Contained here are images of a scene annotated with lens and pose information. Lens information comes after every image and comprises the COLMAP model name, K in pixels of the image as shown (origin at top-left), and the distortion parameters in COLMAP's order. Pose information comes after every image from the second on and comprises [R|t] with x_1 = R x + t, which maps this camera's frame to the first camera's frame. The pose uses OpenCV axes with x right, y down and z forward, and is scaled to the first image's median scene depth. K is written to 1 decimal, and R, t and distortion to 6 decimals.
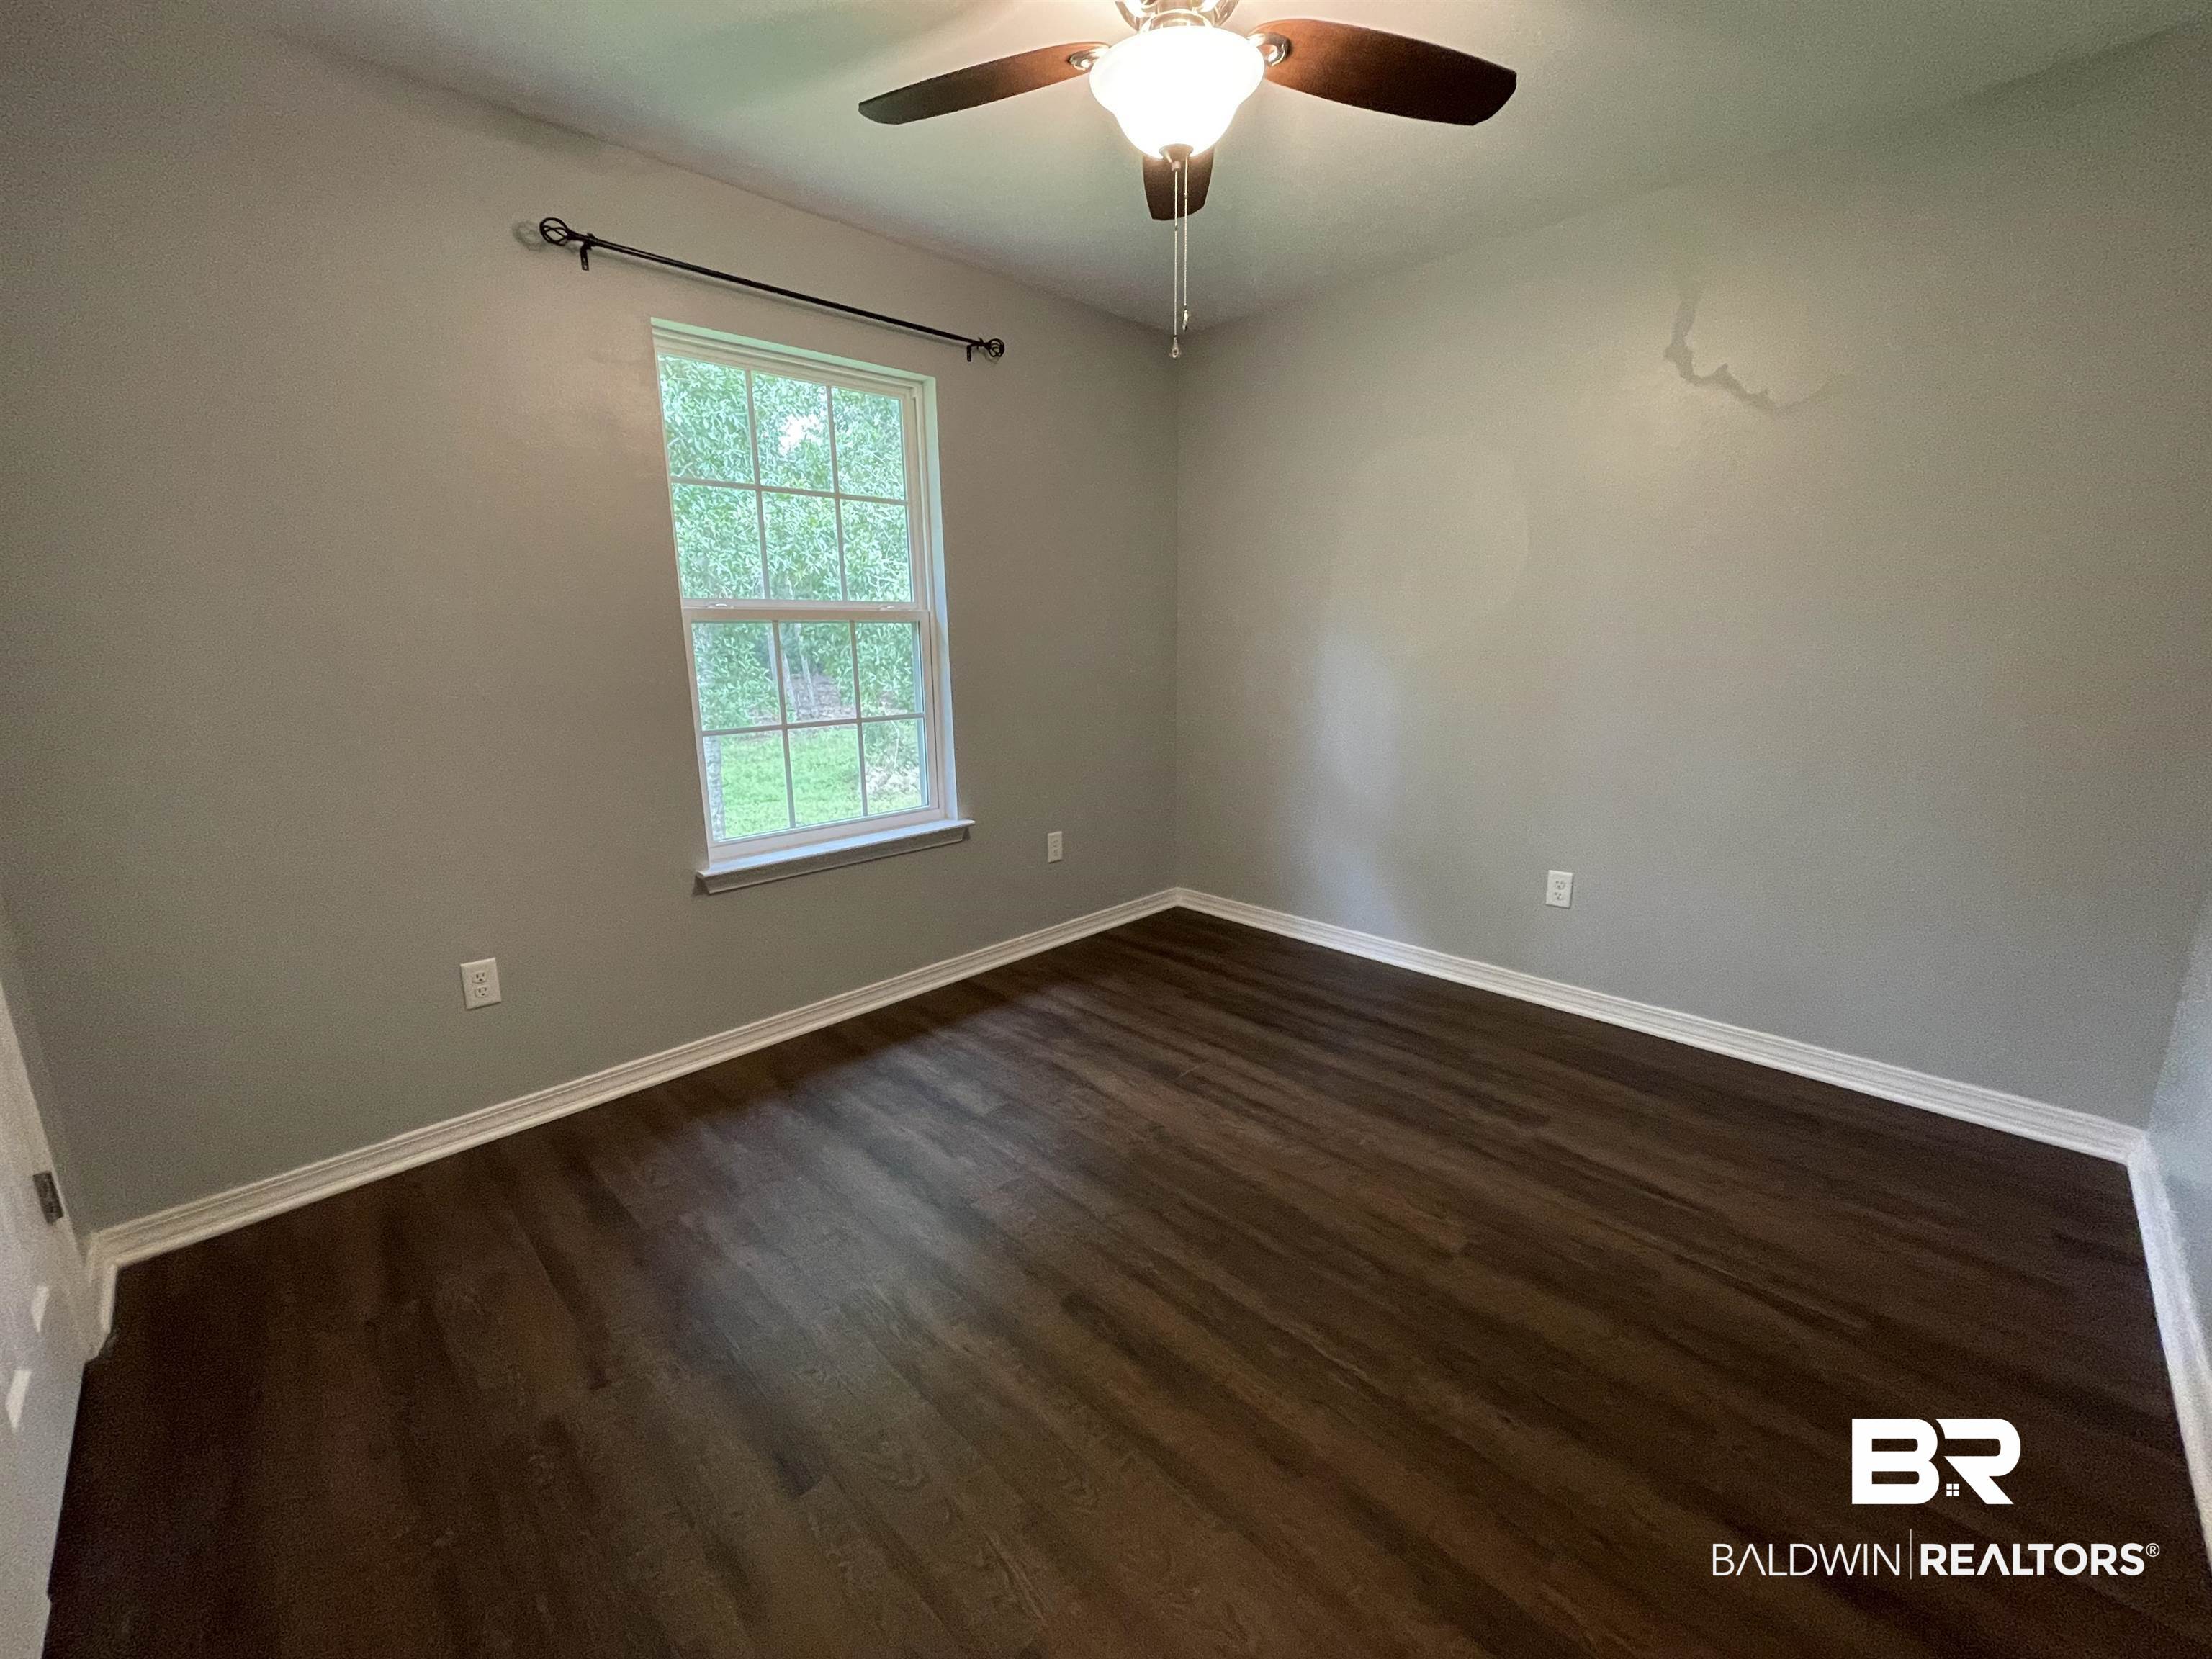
lens RADIAL K [[893.9, 0, 1101.5], [0, 893.9, 814.1], [0, 0, 1]] dist [0.000087, -0.000110]
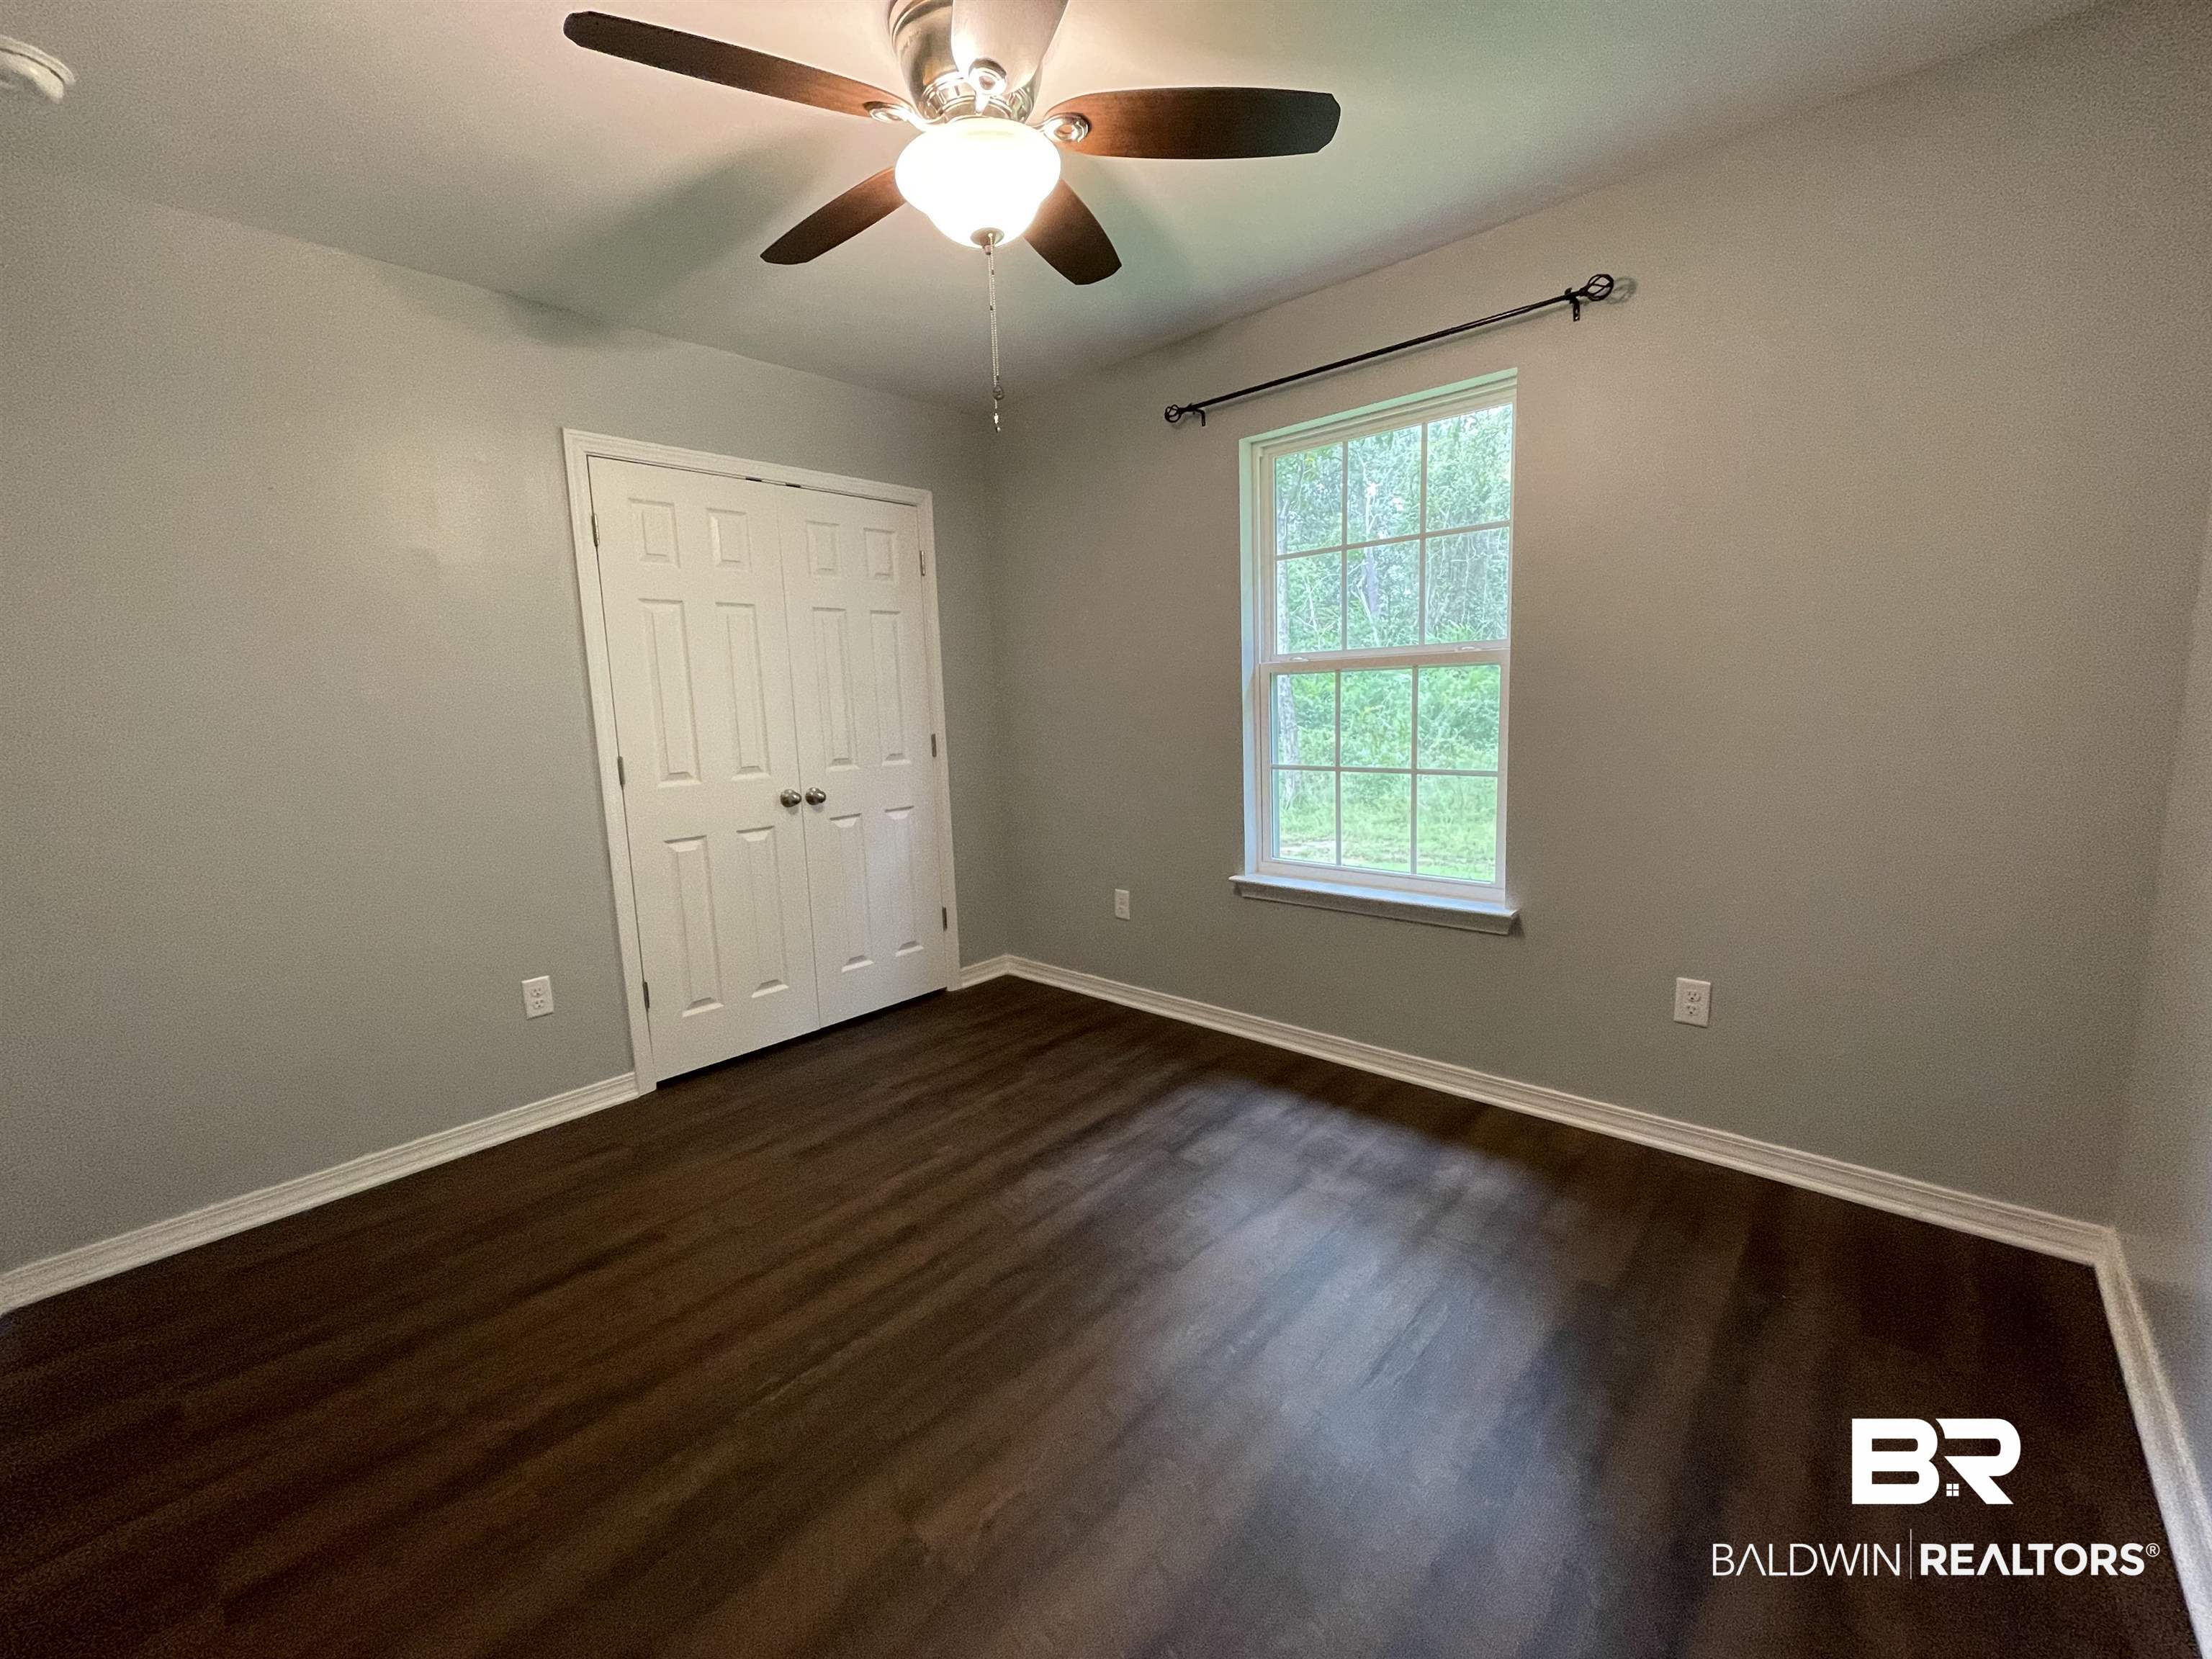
lens RADIAL K [[893.9, 0, 1101.5], [0, 893.9, 814.1], [0, 0, 1]] dist [0.000087, -0.000110]
pose [[0.053544, 0.150851, -0.987105, 0.741219], [-0.162557, 0.976654, 0.140436, -0.161208], [0.985245, 0.152941, 0.076816, 0.704521]]
